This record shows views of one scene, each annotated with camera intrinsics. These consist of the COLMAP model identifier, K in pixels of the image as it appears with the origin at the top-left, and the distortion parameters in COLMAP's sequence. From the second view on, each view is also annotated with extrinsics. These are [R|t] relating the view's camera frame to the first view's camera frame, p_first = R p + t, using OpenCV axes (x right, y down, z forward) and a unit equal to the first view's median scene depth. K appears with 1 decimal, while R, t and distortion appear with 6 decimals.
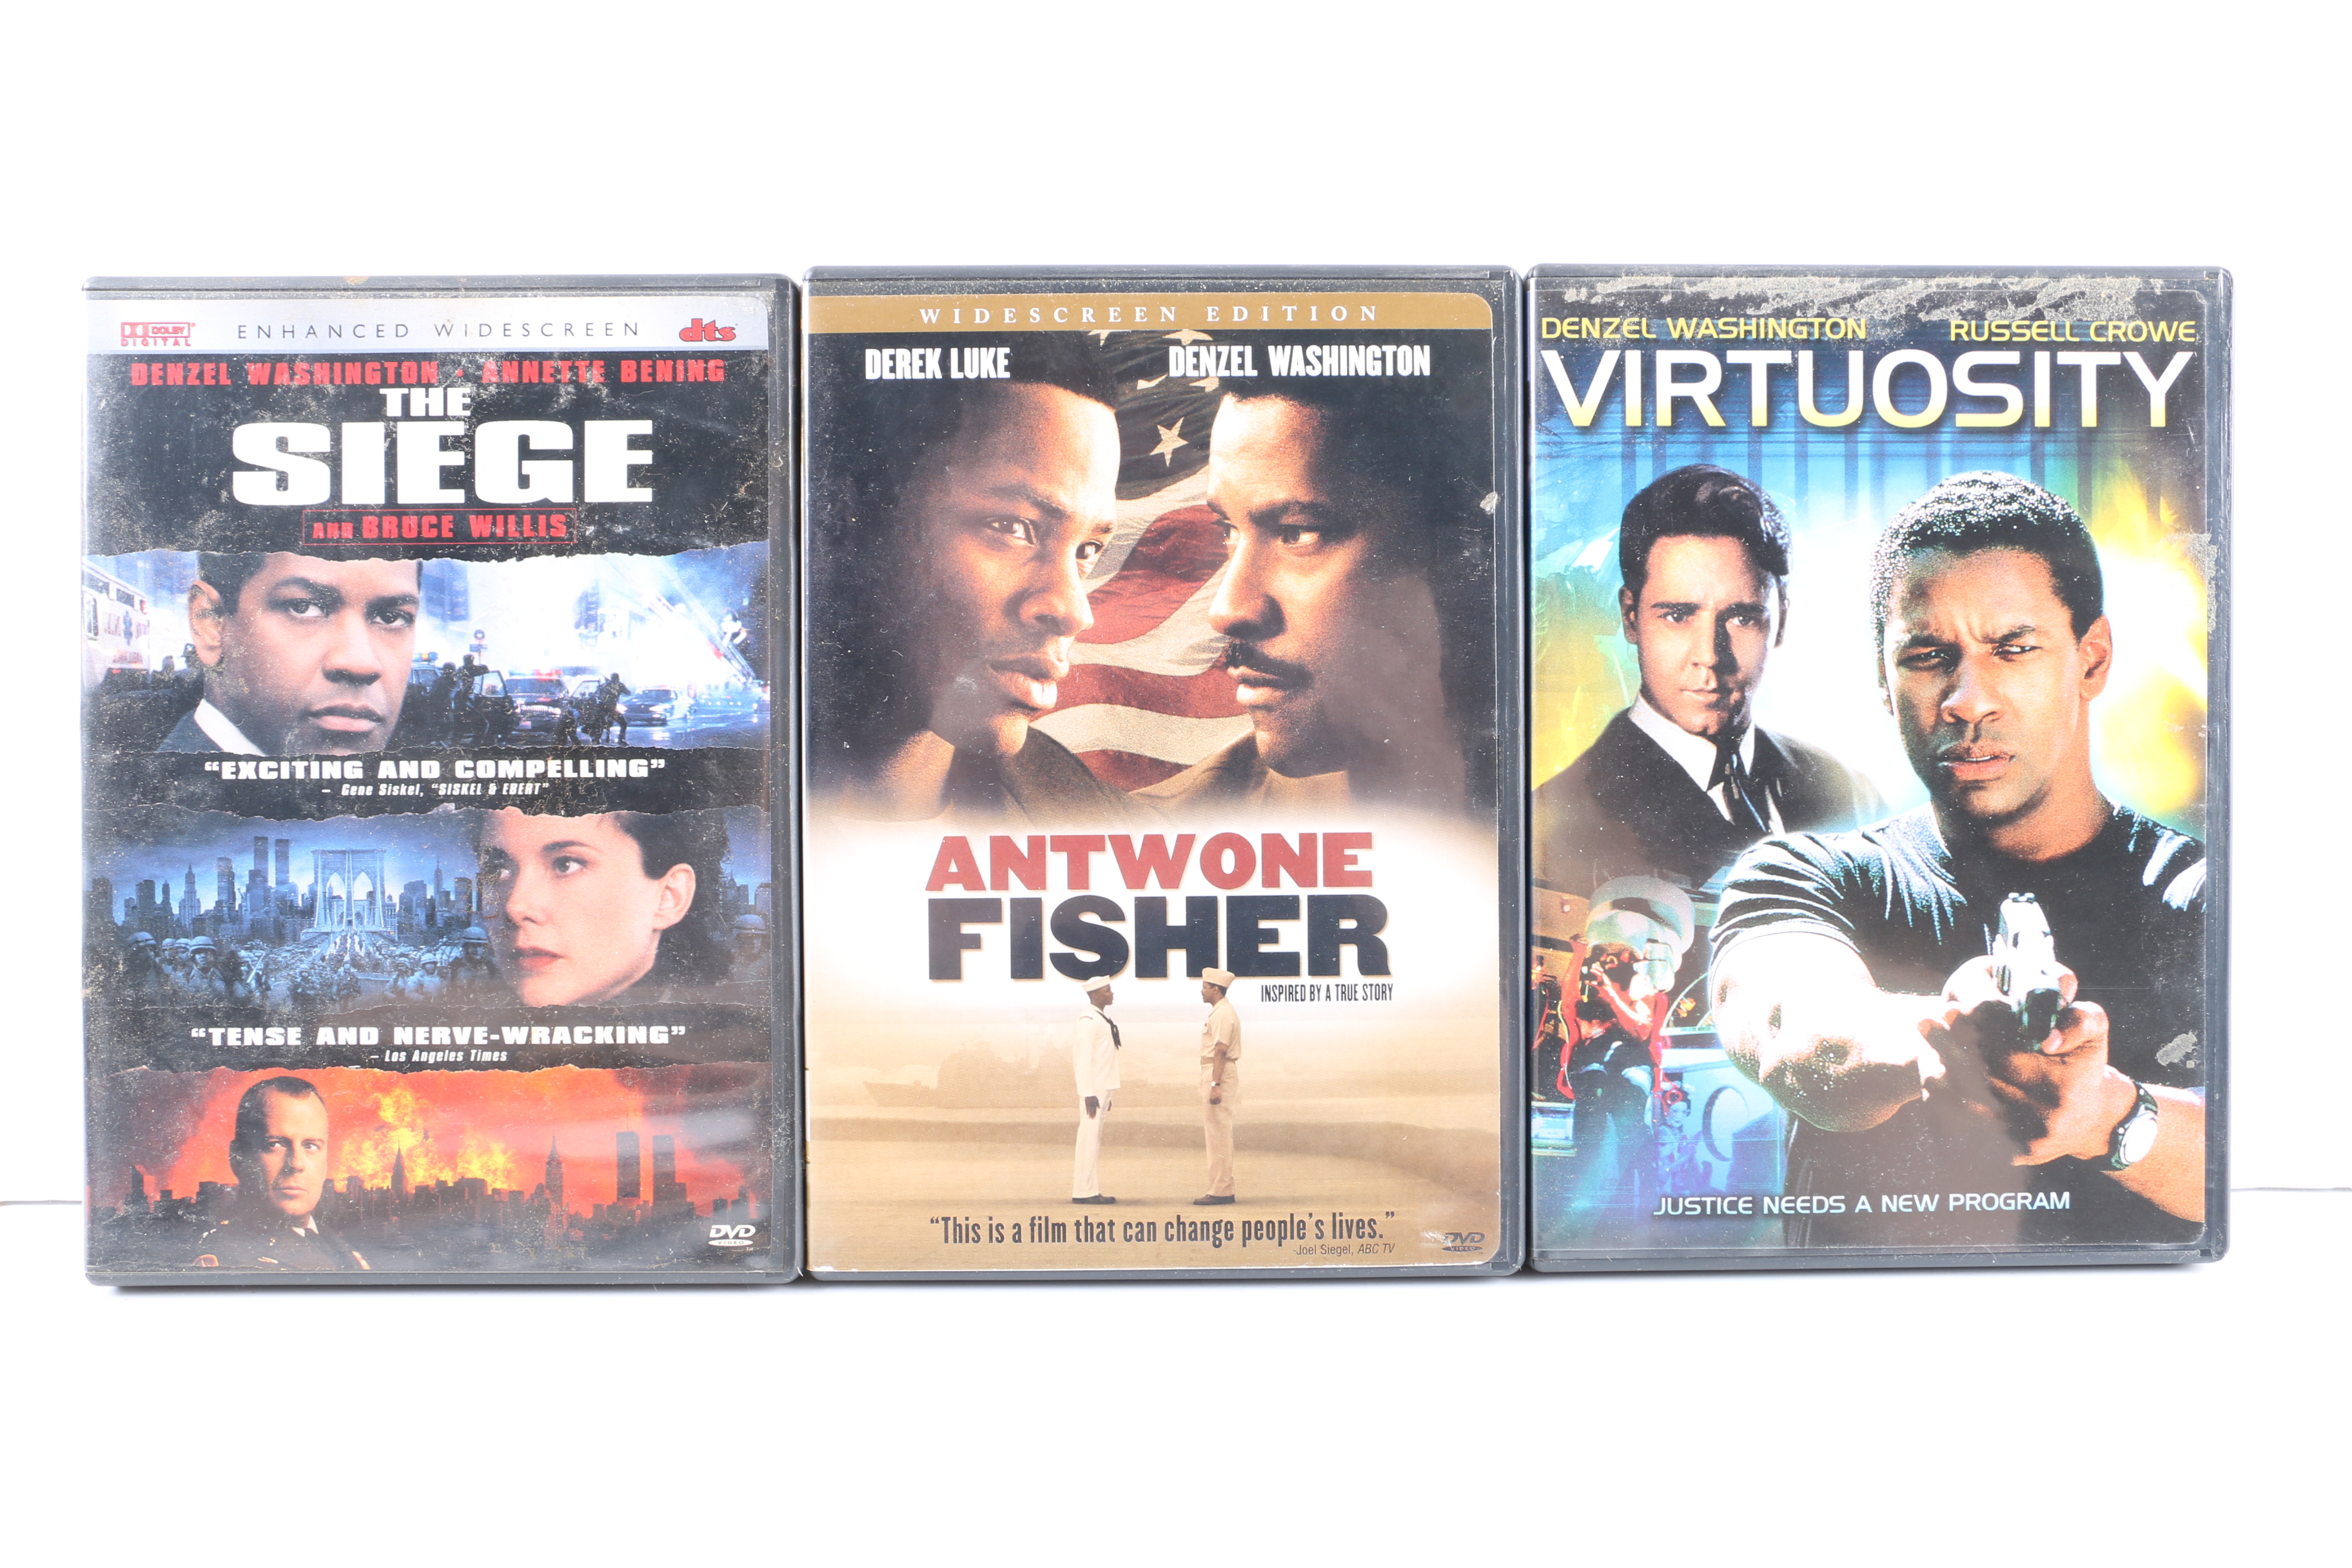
lens RADIAL K [[3040.8, 0, 1152.7], [0, 3040.8, 856.4], [0, 0, 1]] dist [-0.088305, 0.000000]
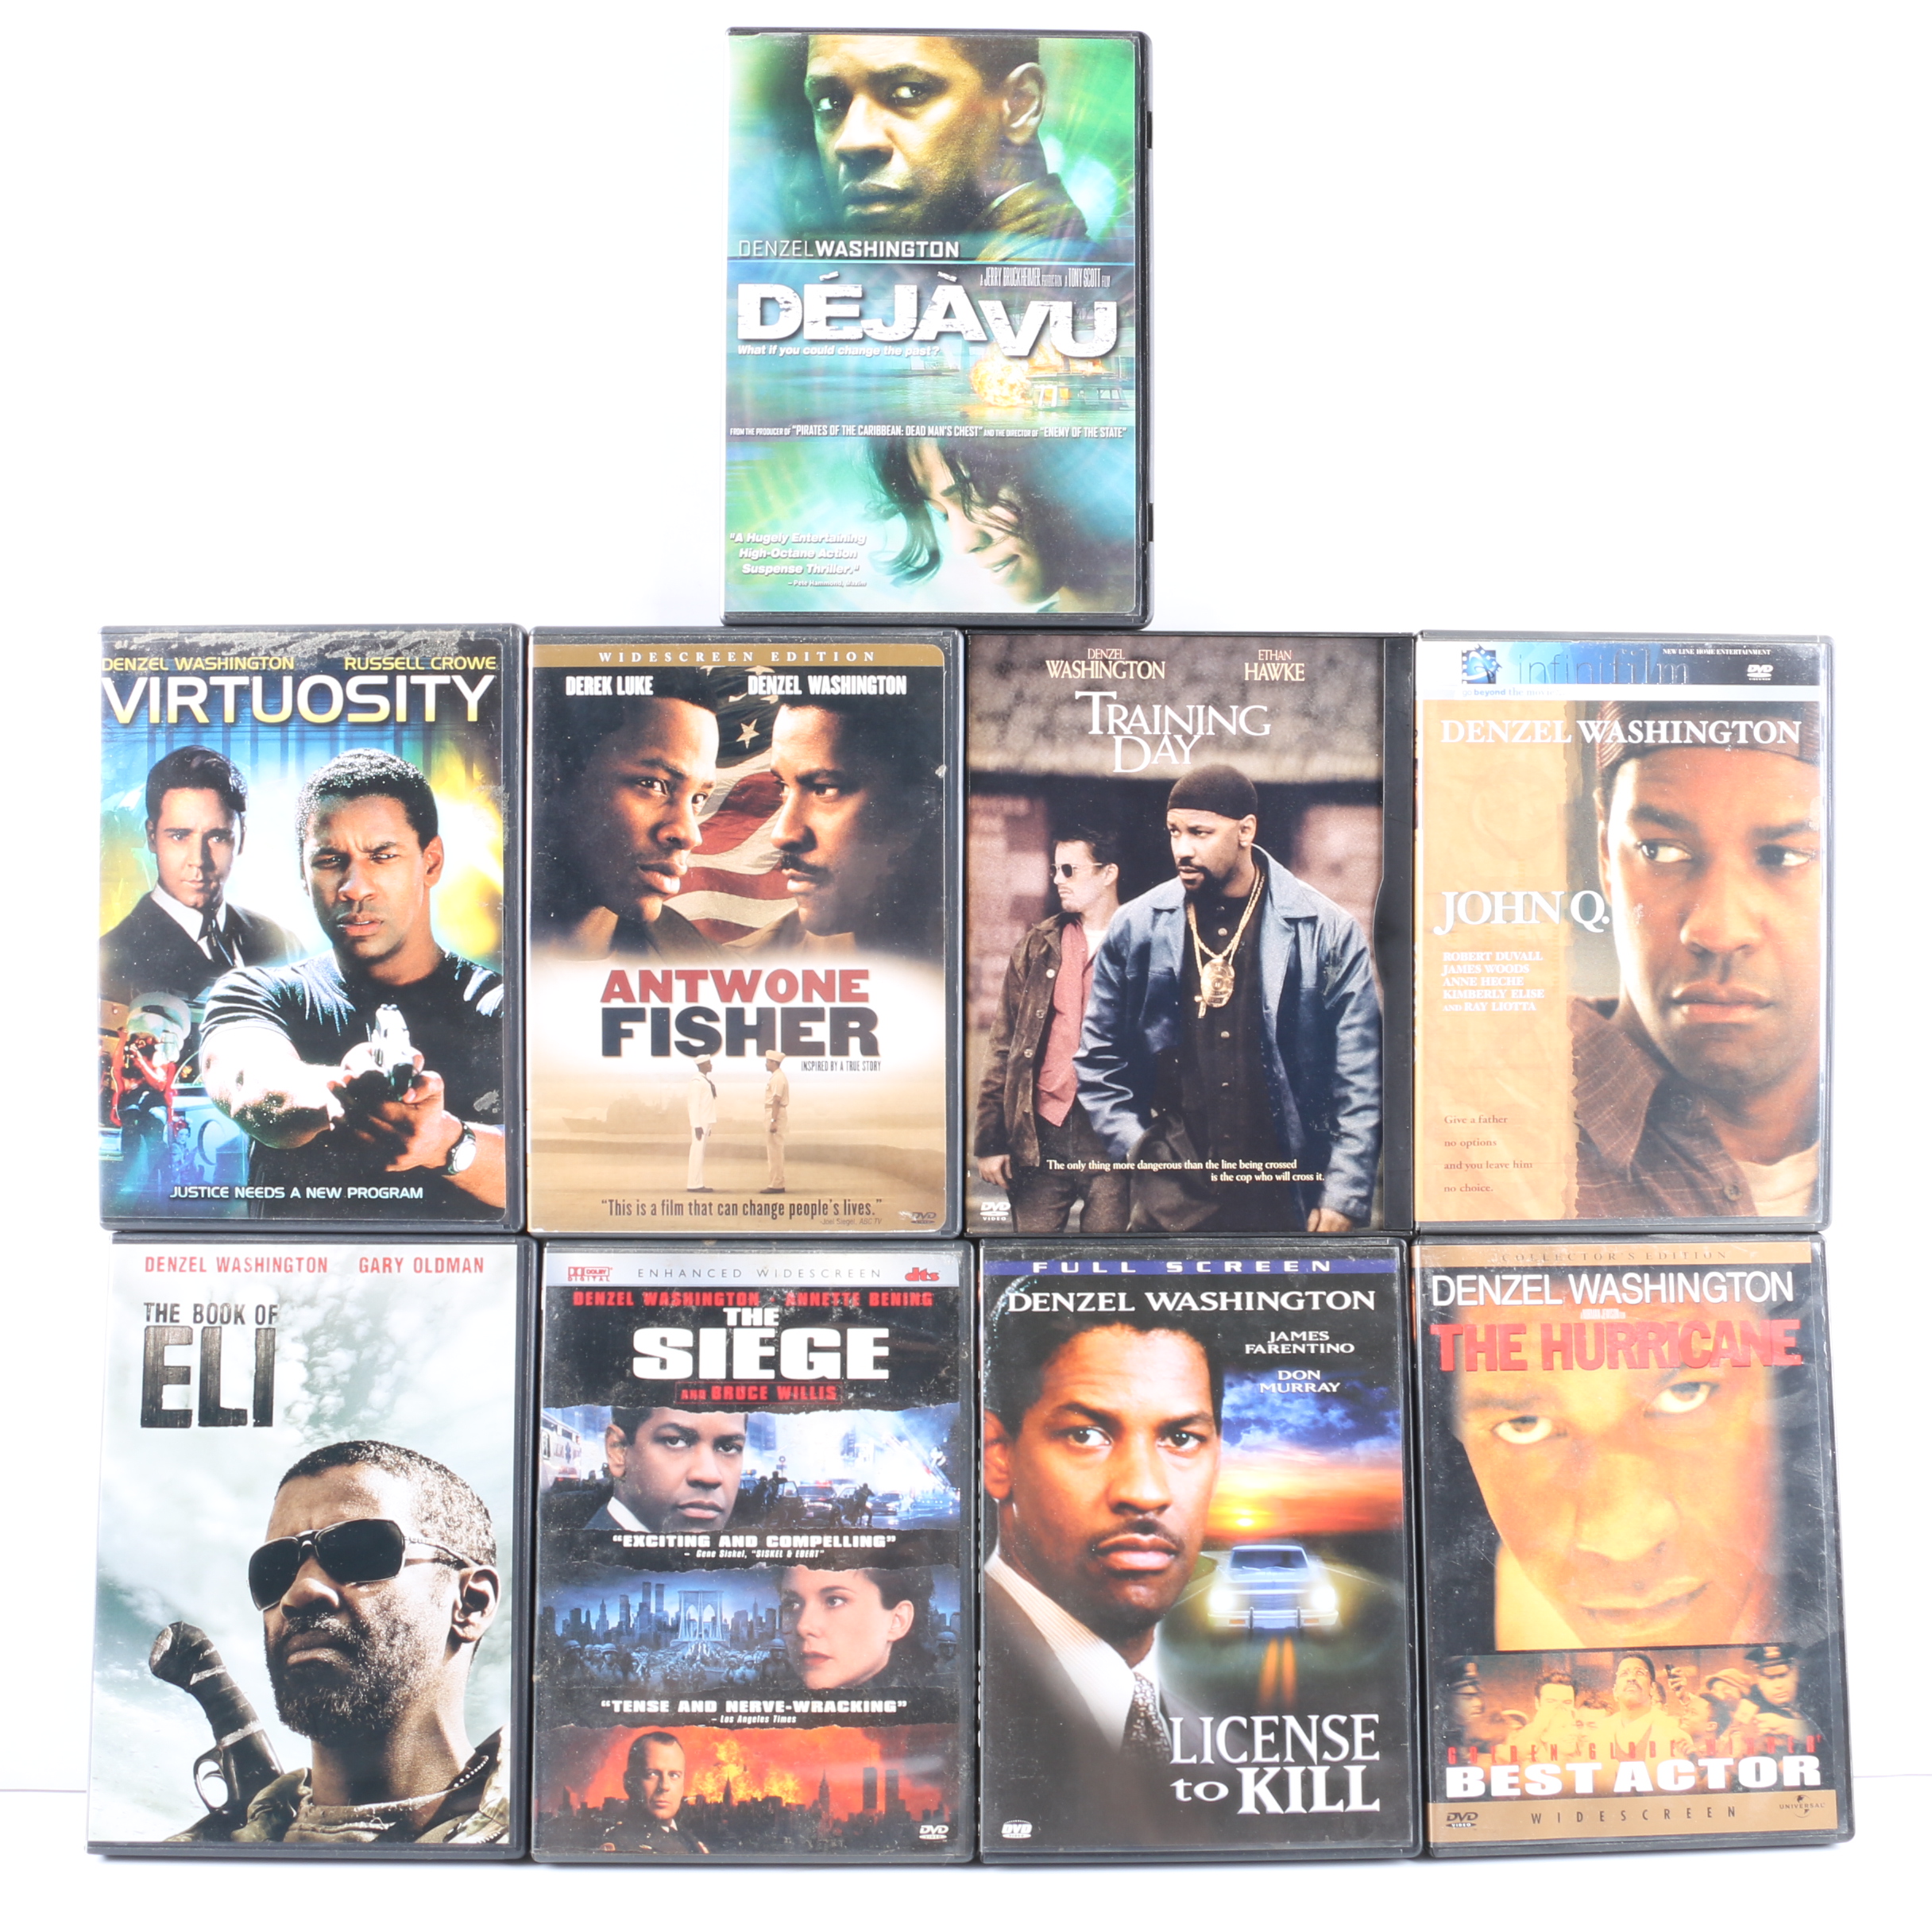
lens RADIAL K [[1831.1, 0, 972.7], [0, 1831.1, 943.1], [0, 0, 1]] dist [-0.082819, 0.000000]
pose [[0.999950, 0.006542, 0.007534, 0.597551], [-0.006373, 0.999731, -0.022298, -0.001390], [-0.007678, 0.022249, 0.999723, 0.008847]]
